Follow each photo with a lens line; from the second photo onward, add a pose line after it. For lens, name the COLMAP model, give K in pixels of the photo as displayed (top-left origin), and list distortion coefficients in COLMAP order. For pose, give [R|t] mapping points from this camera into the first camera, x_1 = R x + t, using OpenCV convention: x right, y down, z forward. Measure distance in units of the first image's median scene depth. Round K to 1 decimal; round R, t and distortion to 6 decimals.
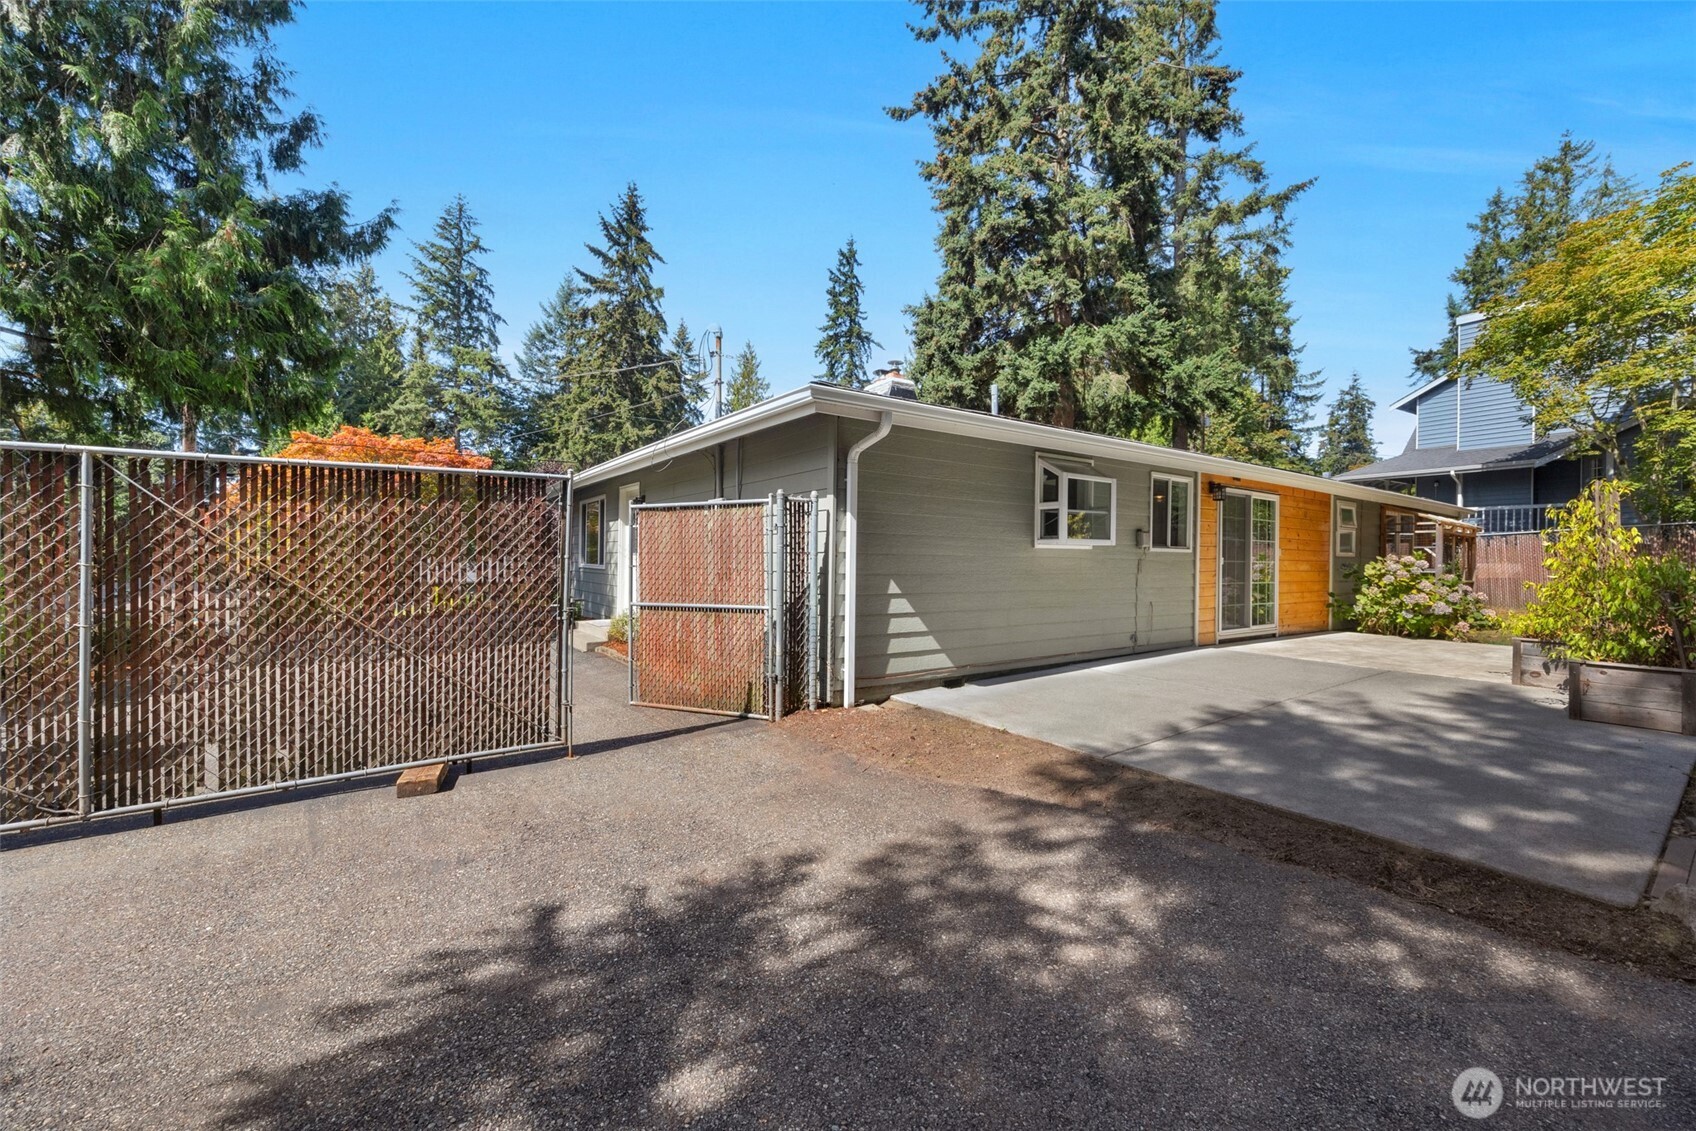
lens RADIAL K [[640.1, 0, 839.7], [0, 640.1, 559.1], [0, 0, 1]] dist [-0.004176, -0.000300]
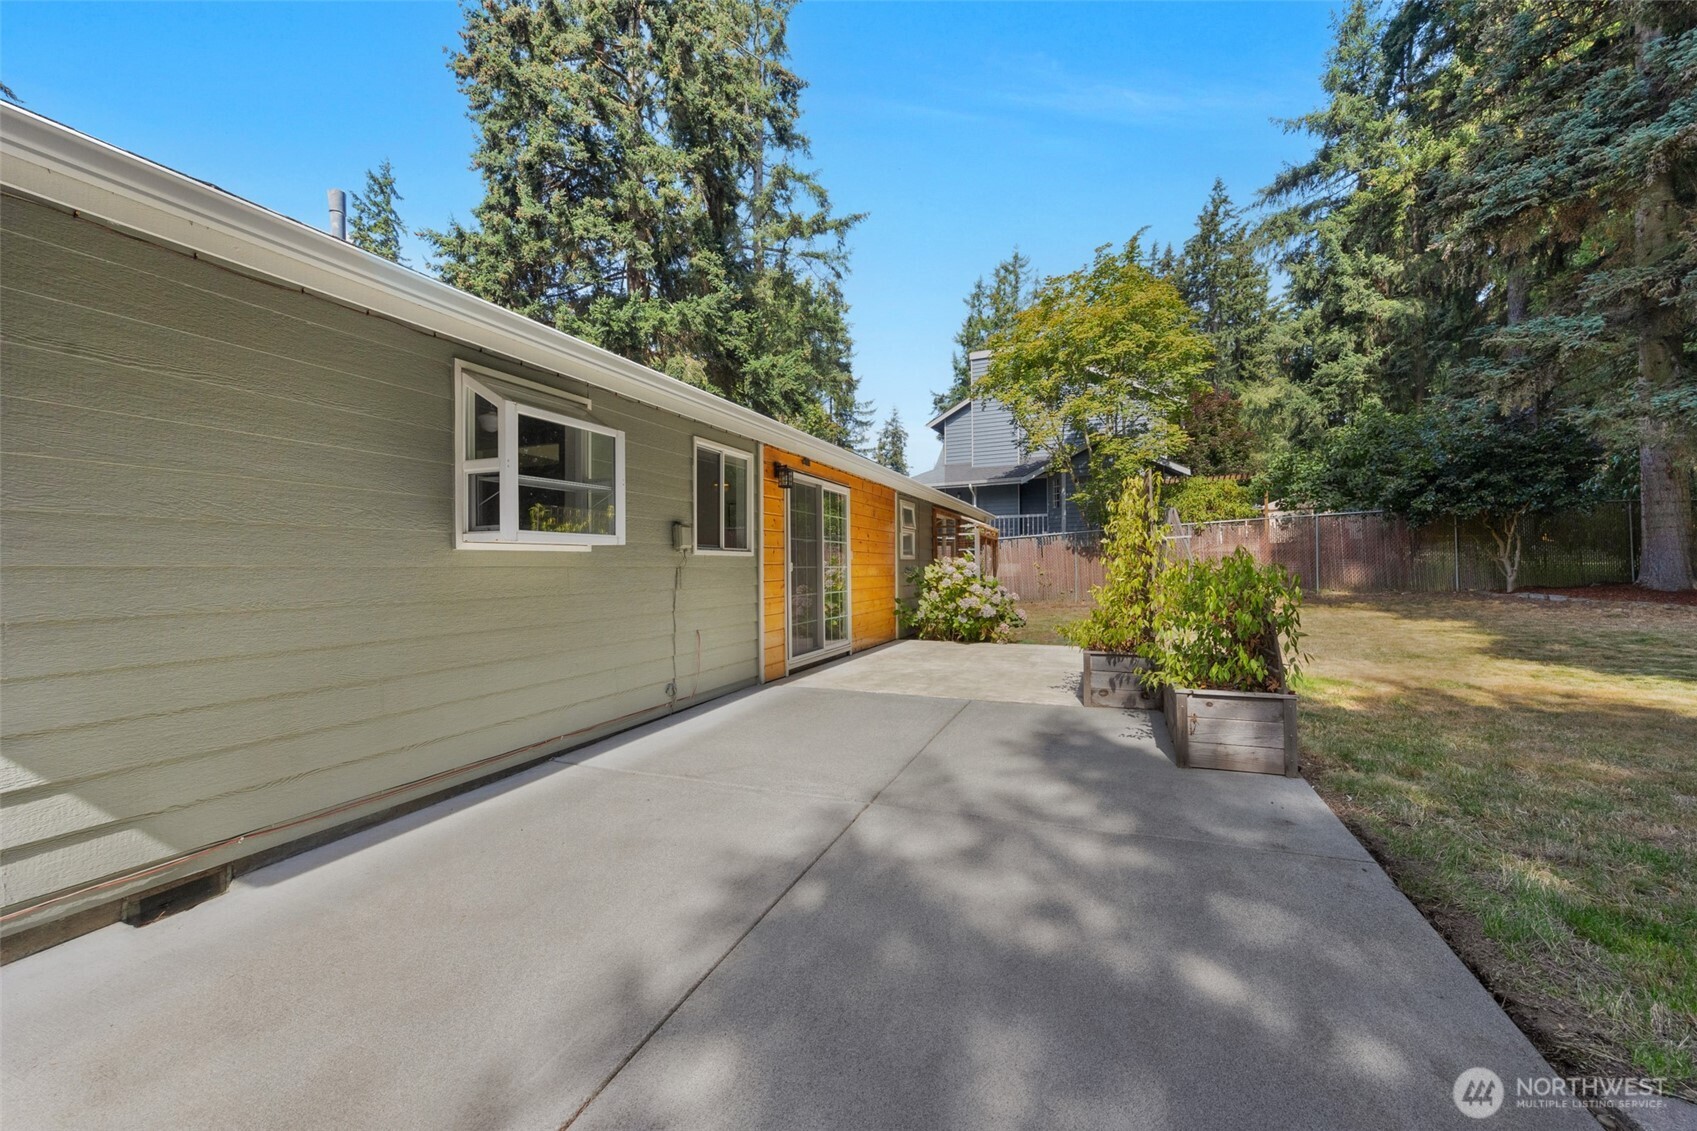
lens RADIAL K [[663.4, 0, 853.3], [0, 663.4, 561.9], [0, 0, 1]] dist [-0.004034, -0.000311]
pose [[0.816797, -0.014591, 0.576741, 0.078763], [0.019034, 0.999817, -0.001662, -0.000189], [-0.576611, 0.012336, 0.816925, 0.120196]]
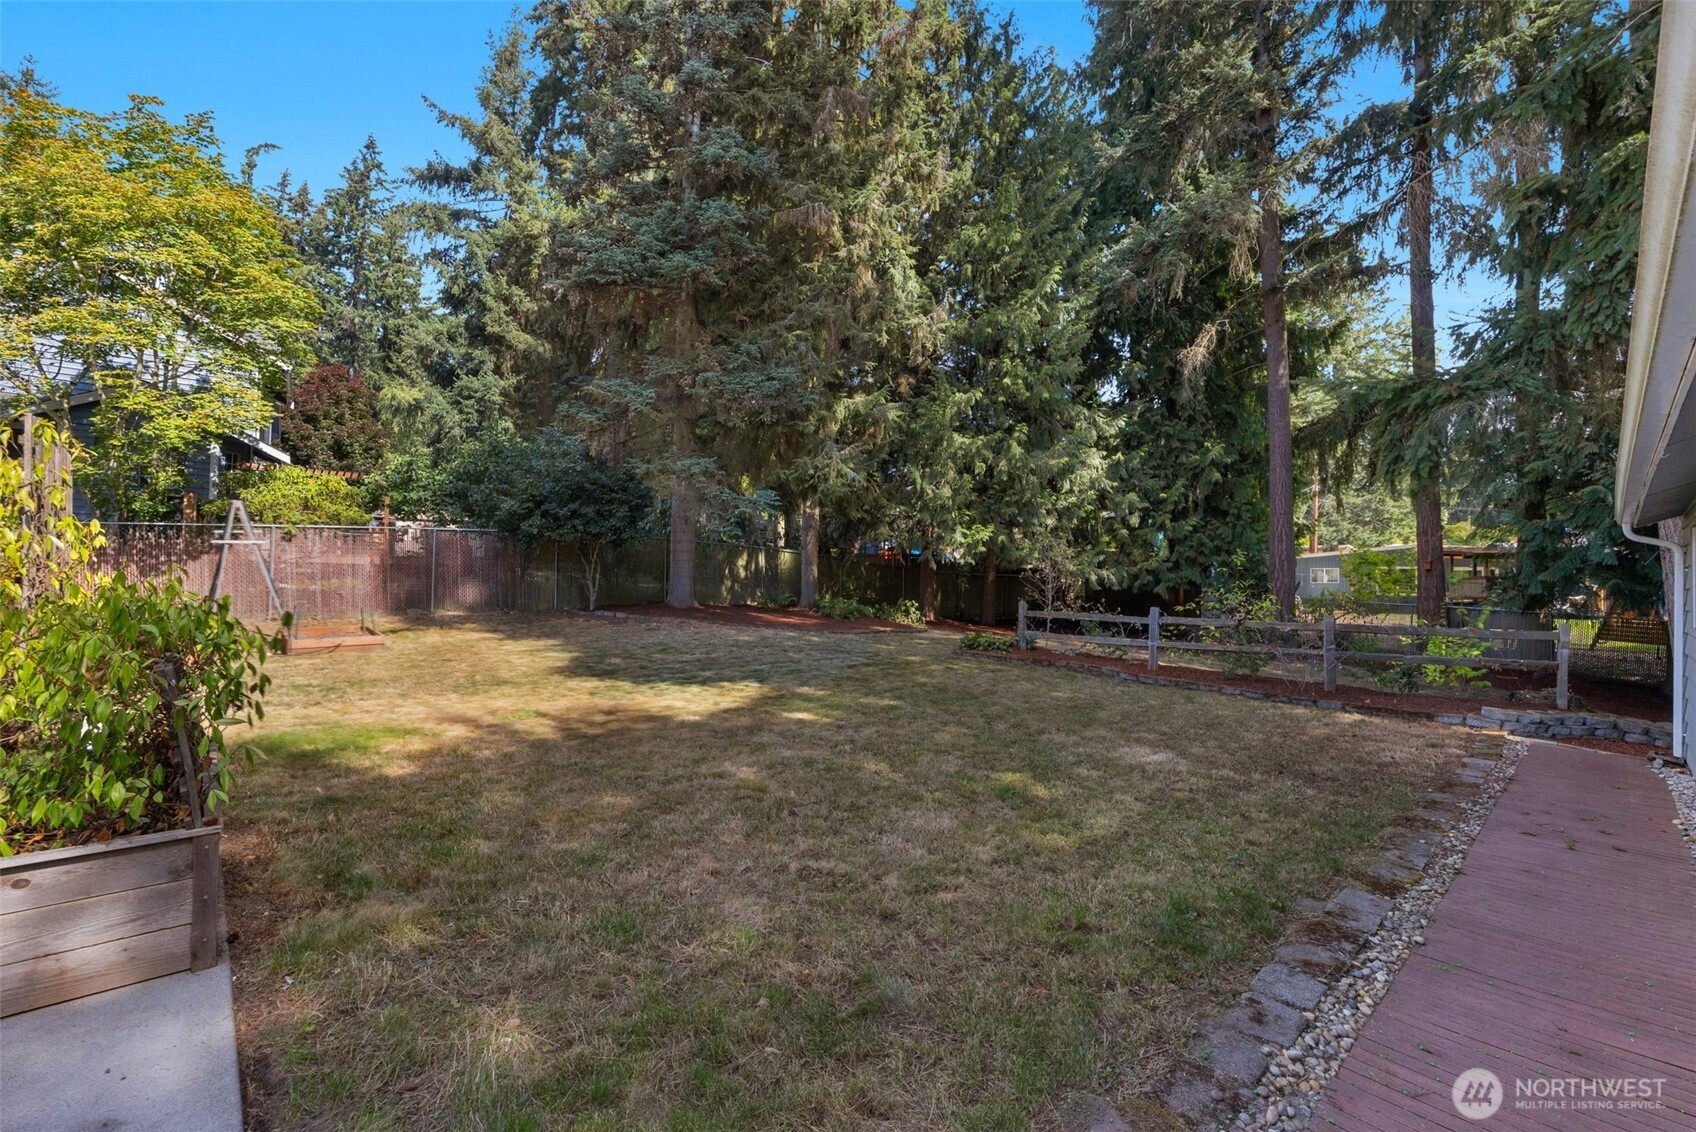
lens RADIAL K [[698.6, 0, 850.0], [0, 698.6, 569.1], [0, 0, 1]] dist [-0.001911, -0.000118]
pose [[-0.158465, 0.006240, 0.987345, 0.143541], [-0.020067, 0.999753, -0.009539, -0.003640], [-0.987161, -0.021324, -0.158301, 0.117155]]
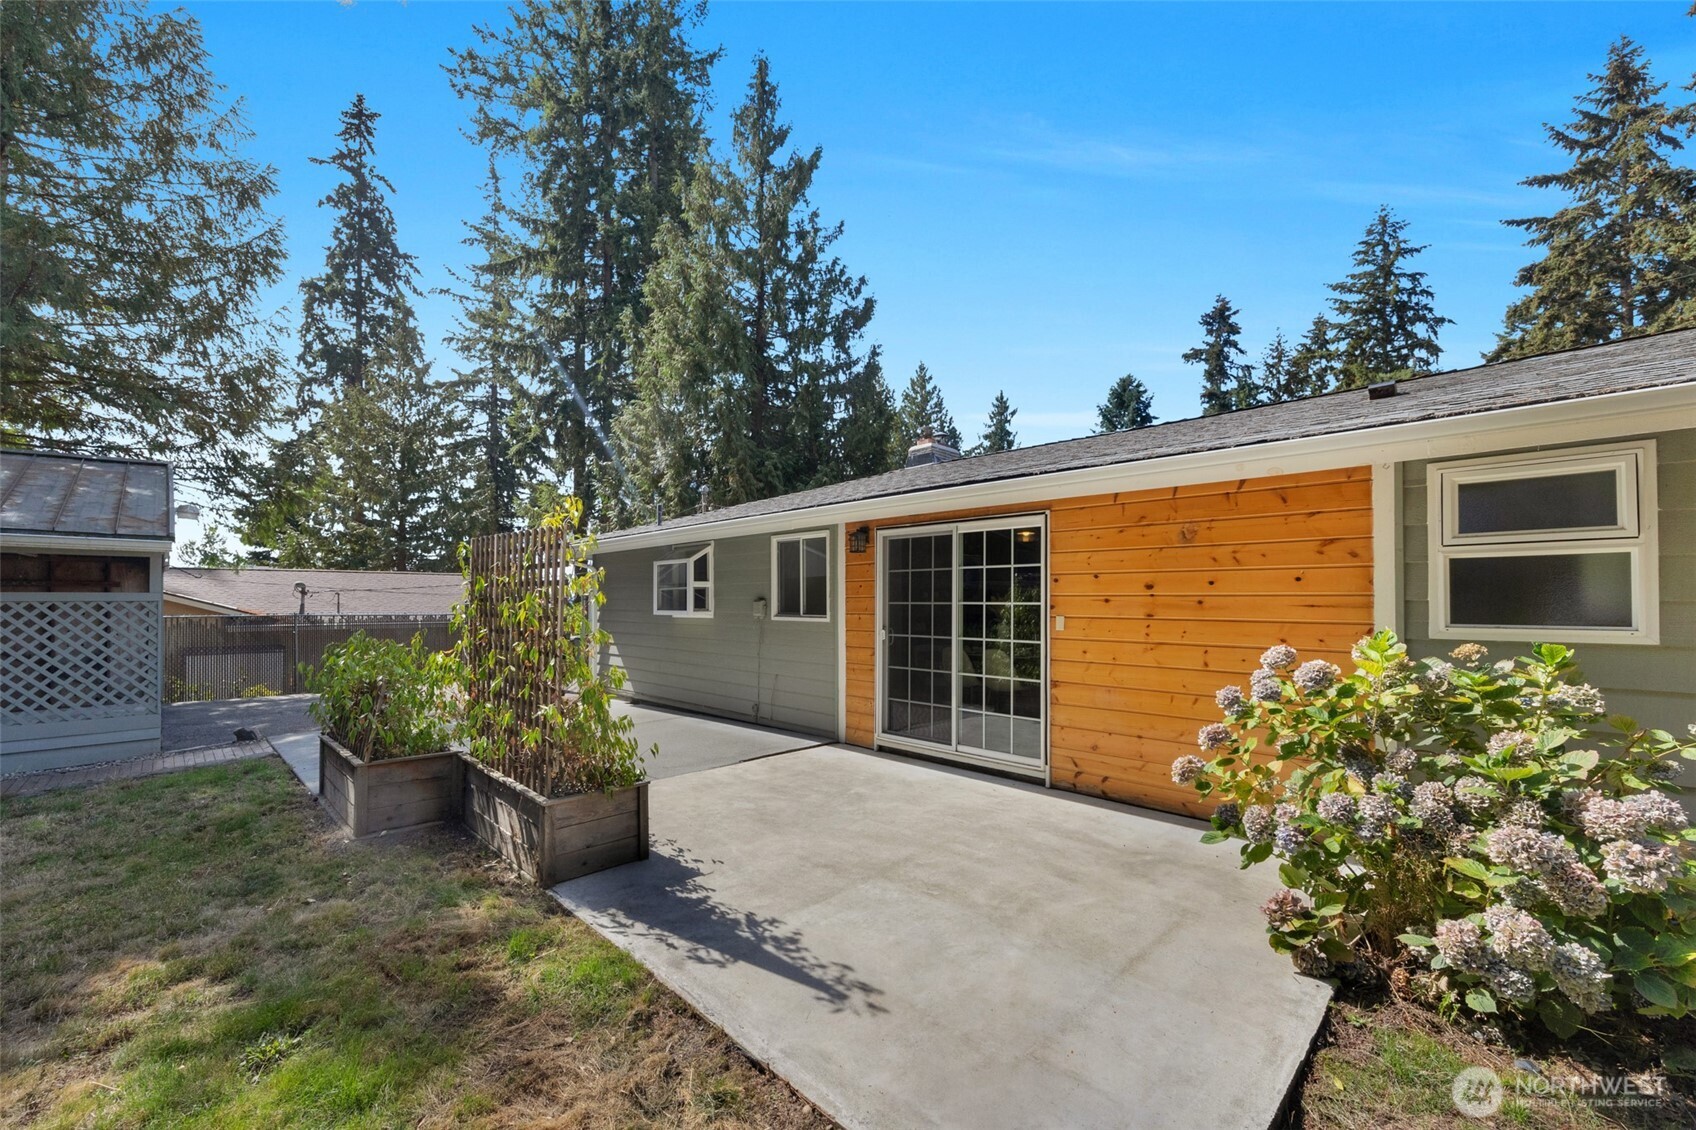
lens RADIAL K [[662.1, 0, 848.7], [0, 662.1, 597.5], [0, 0, 1]] dist [-0.000998, -0.000048]
pose [[0.206452, -0.022089, -0.978207, 0.524276], [-0.000947, 0.999740, -0.022775, -0.008579], [0.978456, 0.005629, 0.206377, 0.323897]]
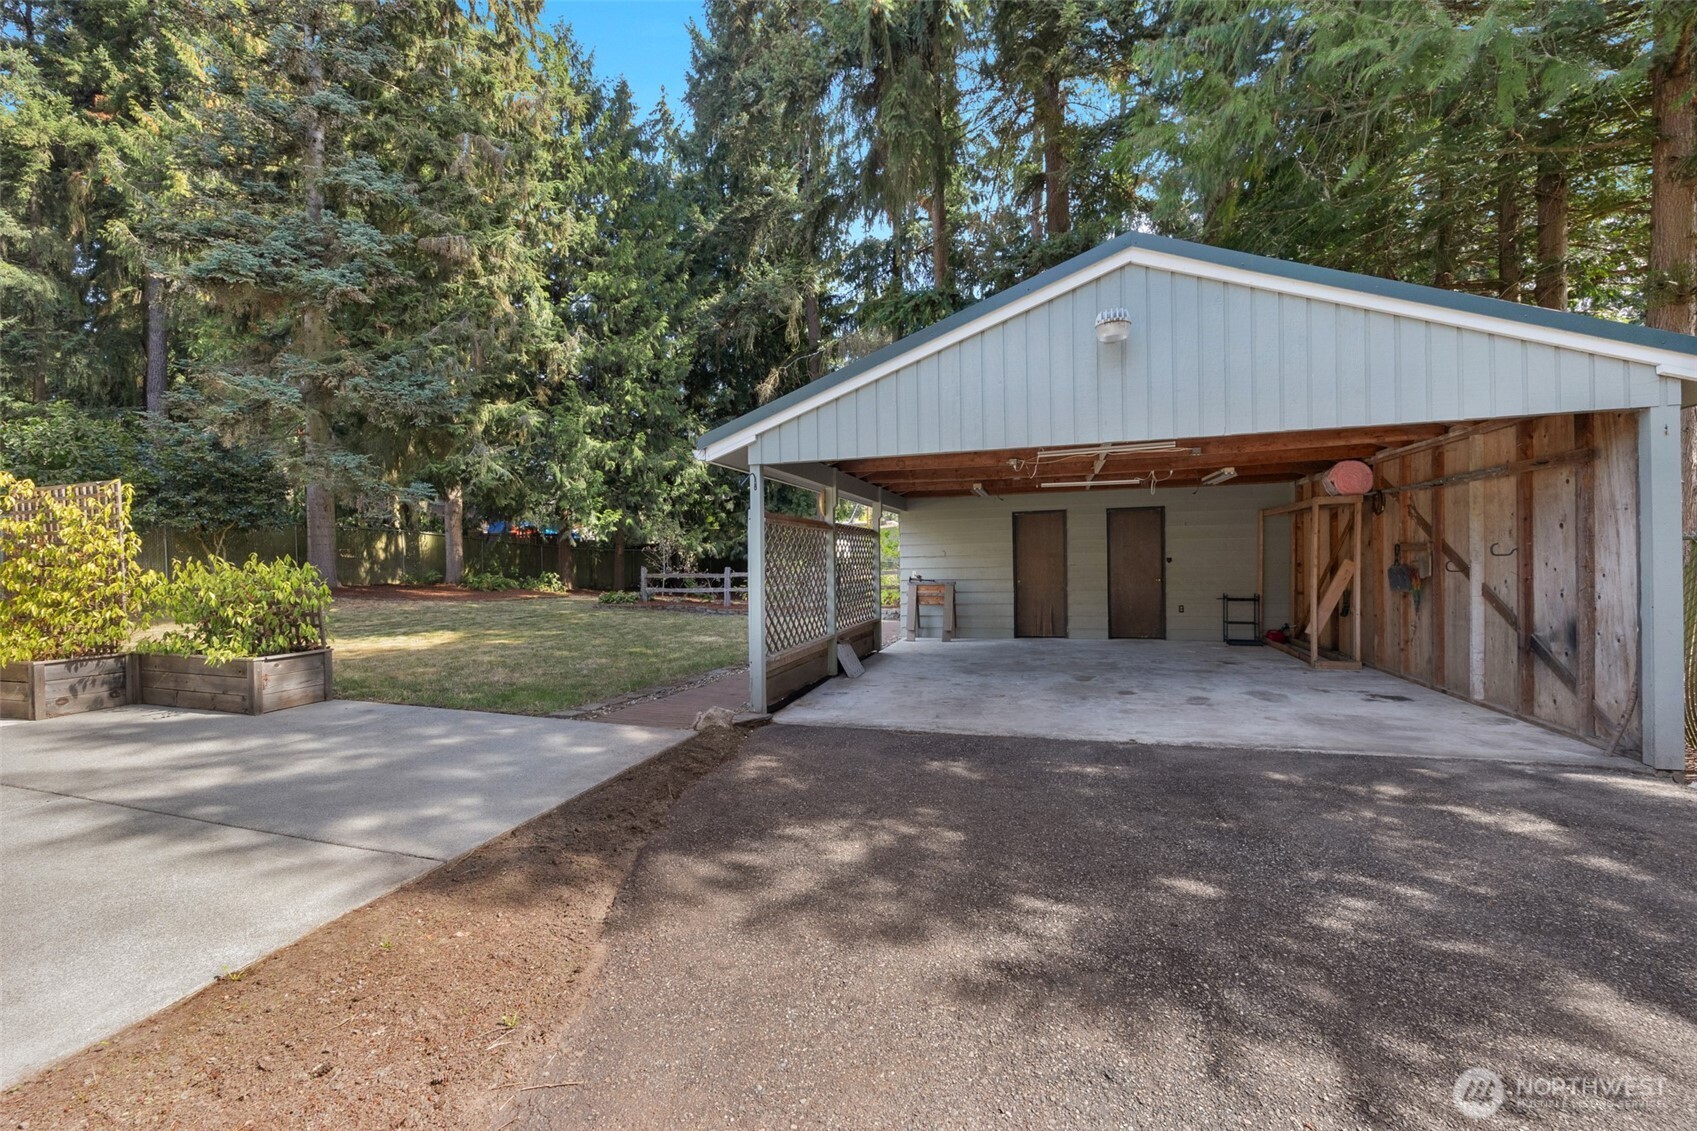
lens RADIAL K [[697.3, 0, 853.6], [0, 697.3, 552.7], [0, 0, 1]] dist [-0.001927, 0.000020]
pose [[-0.629560, 0.005744, 0.776931, -0.074351], [0.010859, 0.999940, 0.001407, -0.001578], [-0.776876, 0.009323, -0.629584, 0.199023]]
